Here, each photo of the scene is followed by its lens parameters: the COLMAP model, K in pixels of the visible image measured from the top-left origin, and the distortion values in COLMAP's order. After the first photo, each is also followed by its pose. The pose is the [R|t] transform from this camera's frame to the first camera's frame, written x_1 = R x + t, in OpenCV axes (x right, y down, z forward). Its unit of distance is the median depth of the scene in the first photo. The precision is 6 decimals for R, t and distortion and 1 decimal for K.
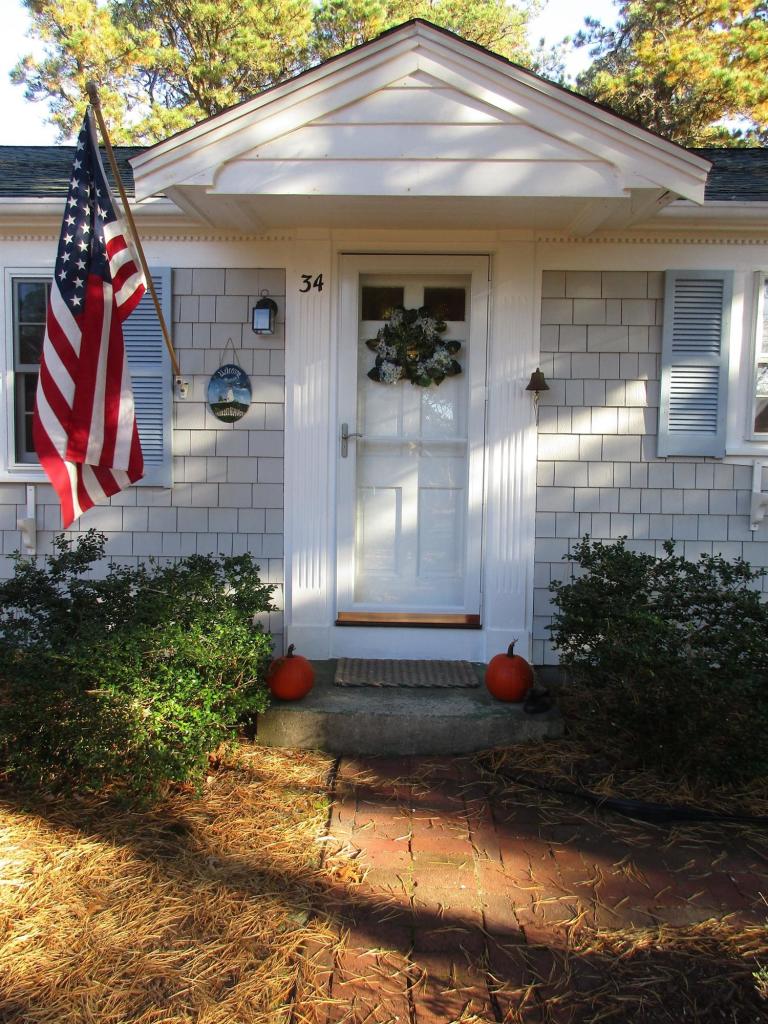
lens RADIAL K [[762.8, 0, 375.5], [0, 762.8, 508.9], [0, 0, 1]] dist [-0.004075, 0.004676]
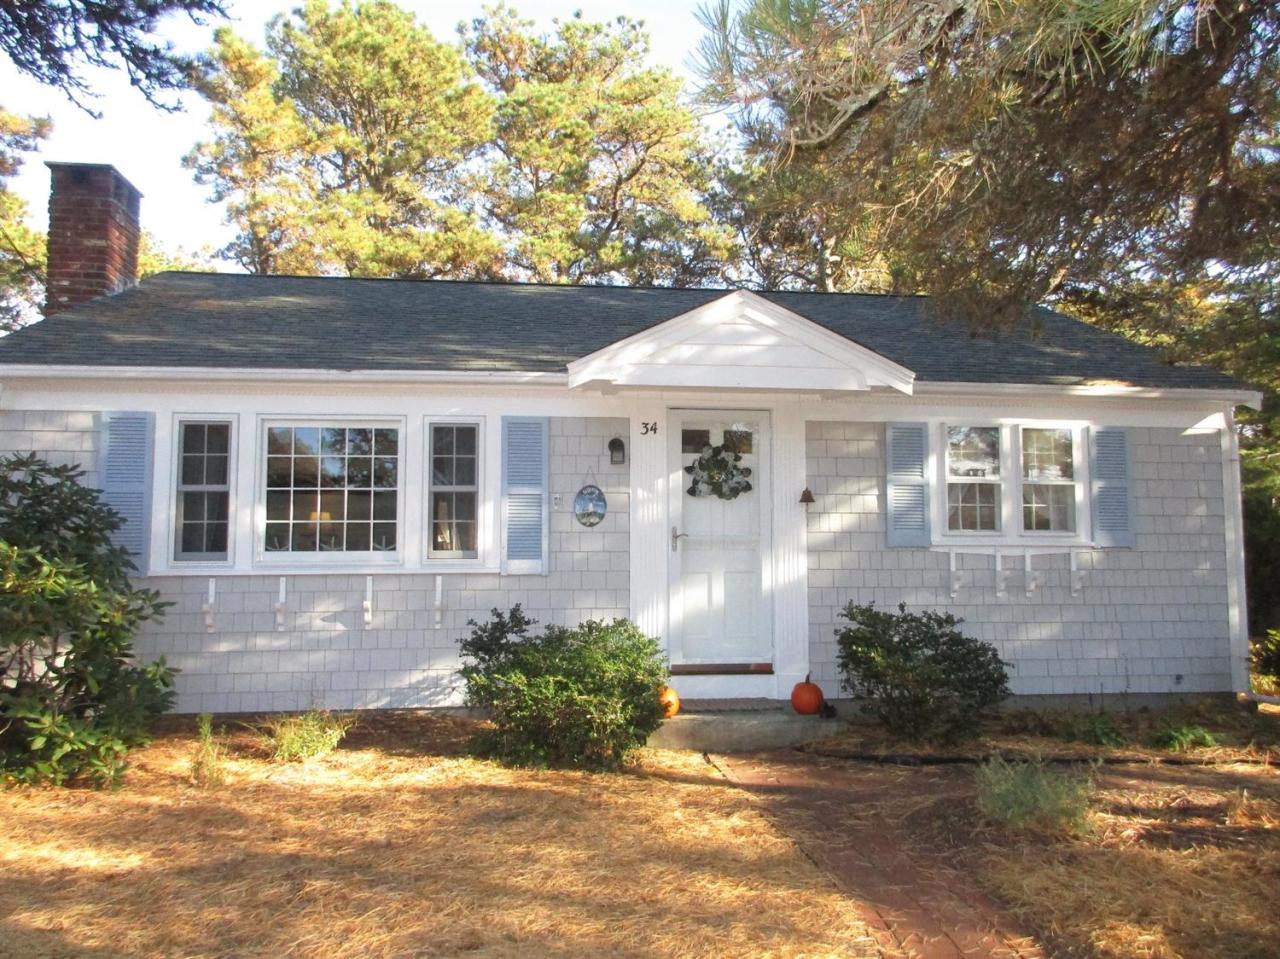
lens RADIAL K [[953.5, 0, 647.7], [0, 953.5, 477.8], [0, 0, 1]] dist [-0.004075, 0.004676]
pose [[0.986717, -0.003793, 0.162403, -0.368992], [0.028134, 0.988611, -0.147843, 0.055823], [-0.159993, 0.150448, 0.975586, -0.703339]]
